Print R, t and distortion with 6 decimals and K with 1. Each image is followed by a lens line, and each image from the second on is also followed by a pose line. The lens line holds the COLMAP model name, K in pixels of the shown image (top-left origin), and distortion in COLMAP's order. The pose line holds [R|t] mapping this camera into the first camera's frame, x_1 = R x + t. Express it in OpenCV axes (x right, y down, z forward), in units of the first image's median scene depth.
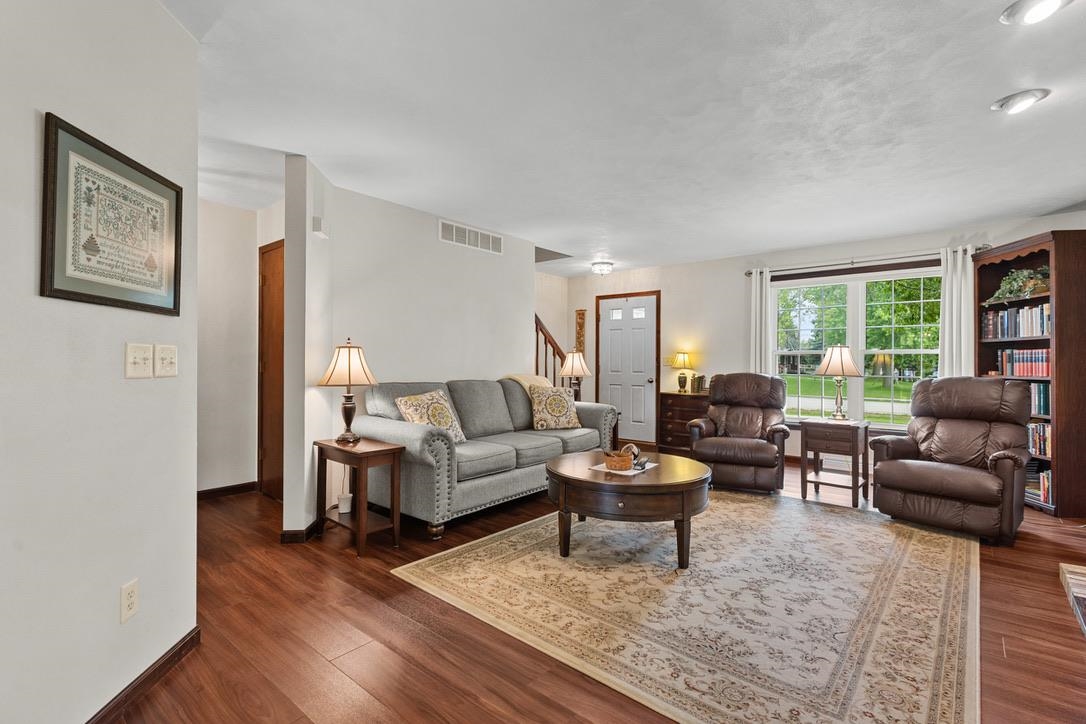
lens RADIAL K [[503.0, 0, 539.3], [0, 503.0, 354.0], [0, 0, 1]] dist [0.001301, 0.000219]
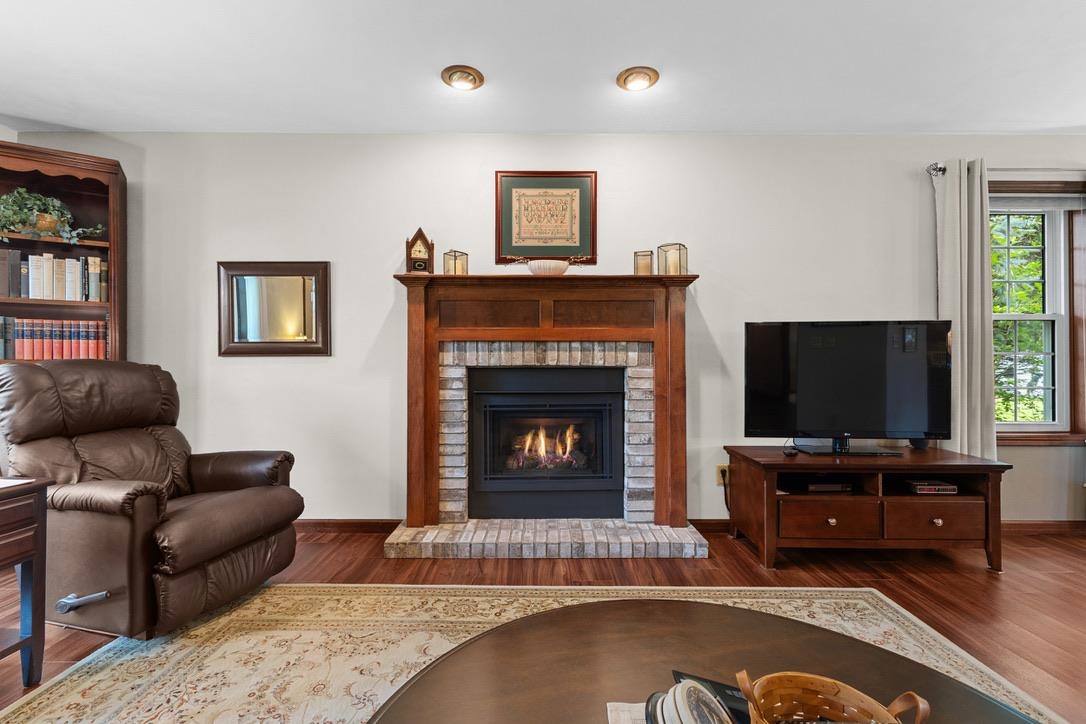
lens RADIAL K [[503.0, 0, 539.3], [0, 503.0, 354.0], [0, 0, 1]] dist [0.001301, 0.000219]
pose [[-0.643468, 0.017486, 0.765274, 0.060265], [-0.007417, 0.999550, -0.029075, 0.052556], [-0.765437, -0.024385, -0.643048, 0.973500]]
